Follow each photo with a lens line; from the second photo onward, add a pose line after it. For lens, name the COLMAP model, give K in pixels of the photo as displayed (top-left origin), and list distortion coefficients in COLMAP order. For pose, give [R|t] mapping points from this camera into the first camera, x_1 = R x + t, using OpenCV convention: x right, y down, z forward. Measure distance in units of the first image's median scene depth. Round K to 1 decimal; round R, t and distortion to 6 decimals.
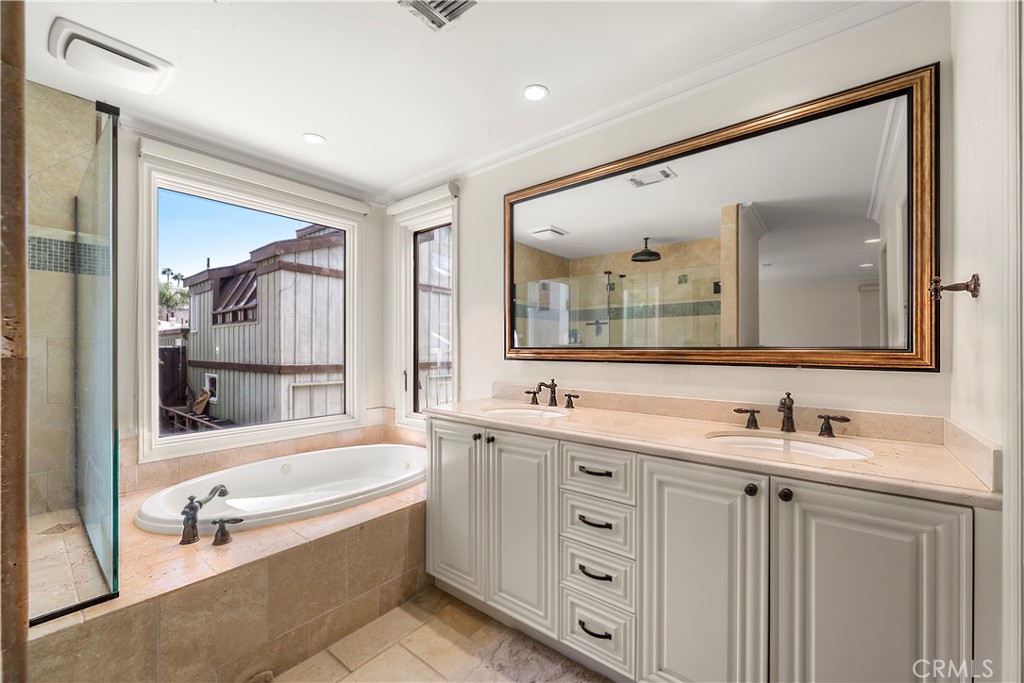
lens RADIAL K [[419.7, 0, 515.9], [0, 419.7, 343.8], [0, 0, 1]] dist [-0.000329, 0.000502]
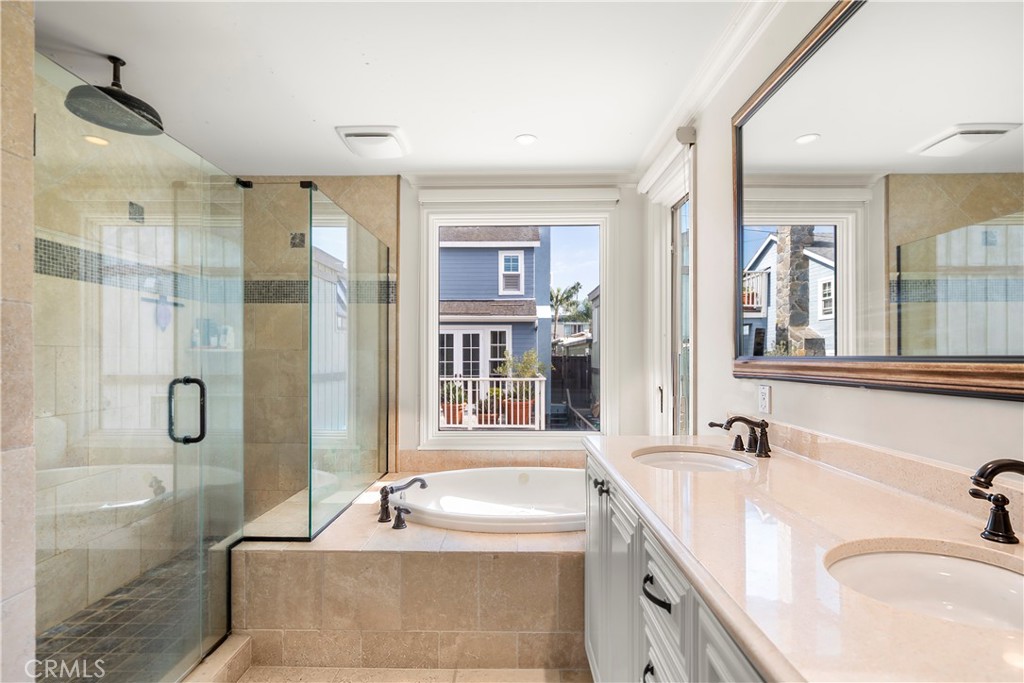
lens RADIAL K [[484.0, 0, 516.9], [0, 484.0, 350.2], [0, 0, 1]] dist [0.014759, -0.000119]
pose [[0.606217, -0.011250, -0.795220, 0.508704], [0.010176, 0.999928, -0.006388, -0.001356], [0.795234, -0.004220, 0.606288, 0.410424]]
